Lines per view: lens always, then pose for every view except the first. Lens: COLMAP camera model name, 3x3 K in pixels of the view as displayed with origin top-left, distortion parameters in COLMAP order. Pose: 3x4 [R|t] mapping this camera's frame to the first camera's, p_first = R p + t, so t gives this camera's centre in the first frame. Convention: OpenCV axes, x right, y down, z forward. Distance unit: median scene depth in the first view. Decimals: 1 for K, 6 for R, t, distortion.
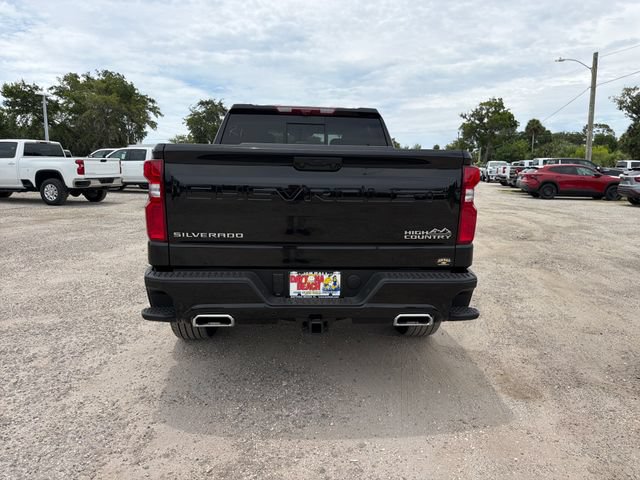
lens RADIAL K [[453.4, 0, 321.9], [0, 453.4, 244.2], [0, 0, 1]] dist [0.039285, -0.049686]
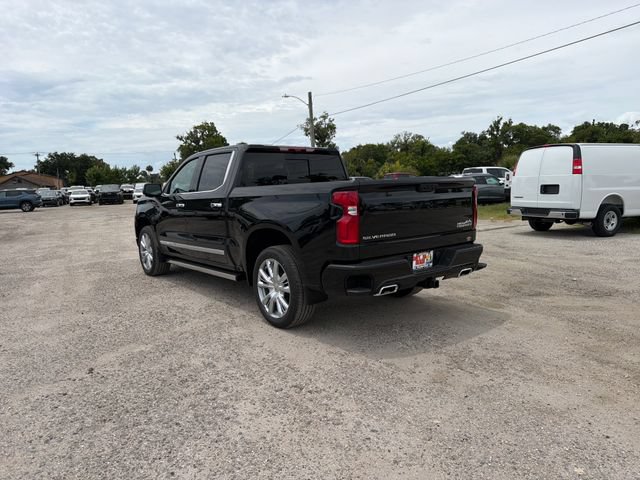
lens RADIAL K [[453.4, 0, 314.0], [0, 453.4, 244.3], [0, 0, 1]] dist [0.039285, -0.049686]
pose [[0.827538, -0.113301, 0.549857, -0.765149], [0.136889, 0.990585, -0.001903, -0.012167], [-0.544464, 0.076845, 0.835257, -0.106864]]
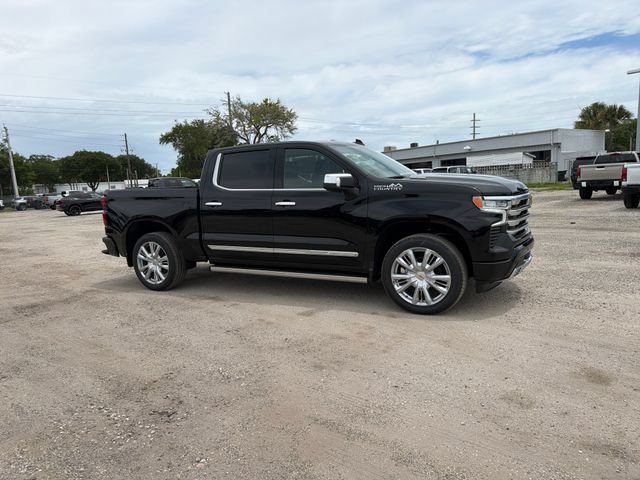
lens RADIAL K [[453.4, 0, 315.5], [0, 453.4, 243.2], [0, 0, 1]] dist [0.039285, -0.049686]
pose [[-0.532568, 0.129463, -0.836427, 1.180447], [-0.093688, 0.973143, 0.210276, -0.356783], [0.841186, 0.190349, -0.506136, 2.100400]]
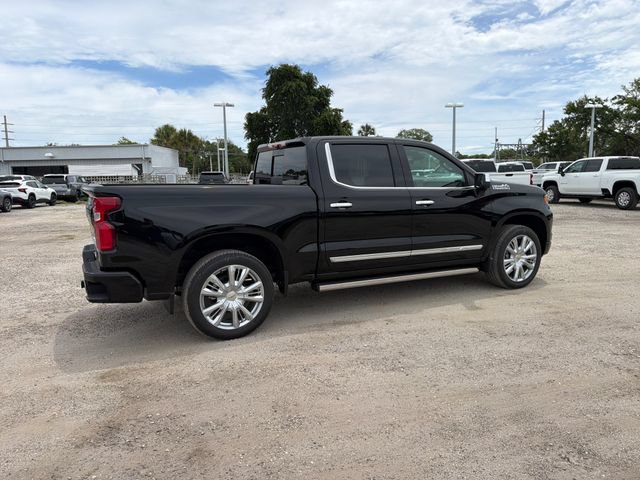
lens RADIAL K [[453.7, 0, 317.7], [0, 453.7, 237.1], [0, 0, 1]] dist [0.037203, -0.046960]
pose [[0.384506, 0.099818, -0.917710, 1.176857], [-0.131366, 0.989936, 0.052633, -0.128498], [0.913727, 0.100318, 0.393749, 0.654209]]
